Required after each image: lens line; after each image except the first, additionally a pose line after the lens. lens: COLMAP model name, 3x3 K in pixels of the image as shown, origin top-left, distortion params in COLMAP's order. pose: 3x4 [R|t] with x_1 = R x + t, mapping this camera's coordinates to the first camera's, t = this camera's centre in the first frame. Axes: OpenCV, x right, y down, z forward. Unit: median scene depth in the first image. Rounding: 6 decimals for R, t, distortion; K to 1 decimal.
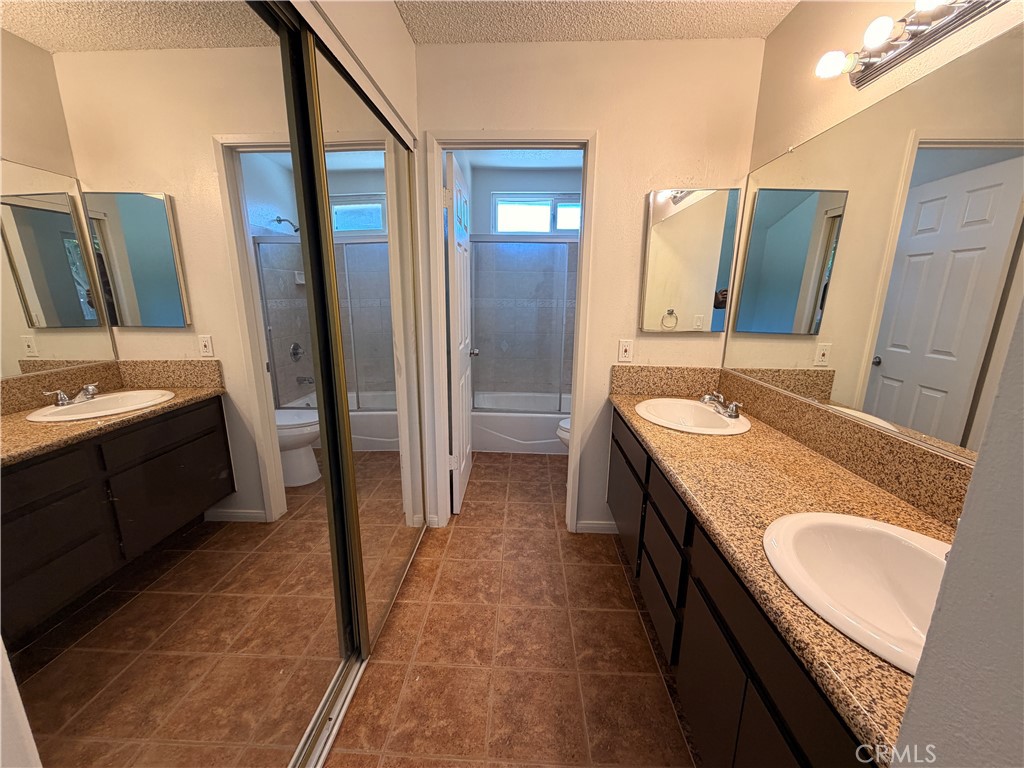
lens RADIAL K [[407.1, 0, 507.3], [0, 407.1, 389.9], [0, 0, 1]] dist [-0.002874, -0.000087]
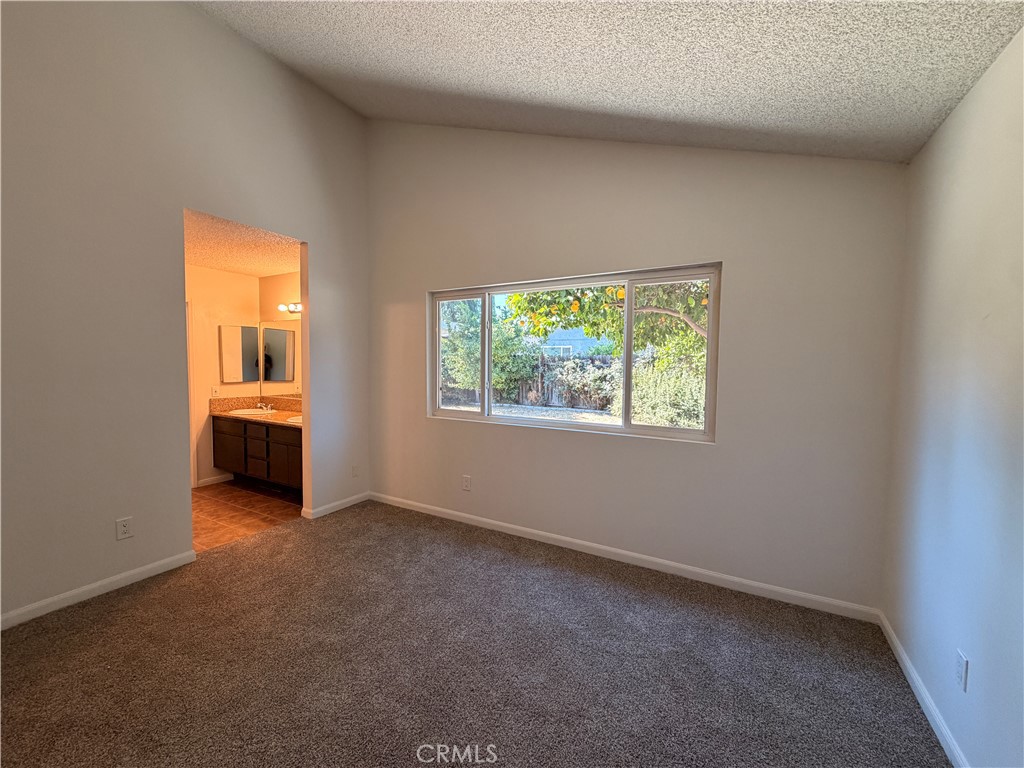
lens RADIAL K [[407.1, 0, 507.0], [0, 407.1, 382.8], [0, 0, 1]] dist [-0.002874, -0.000087]
pose [[0.462012, -0.057988, 0.884976, -1.046067], [0.190667, 0.981021, -0.035259, 0.265816], [-0.866136, 0.185026, 0.464300, -1.580967]]
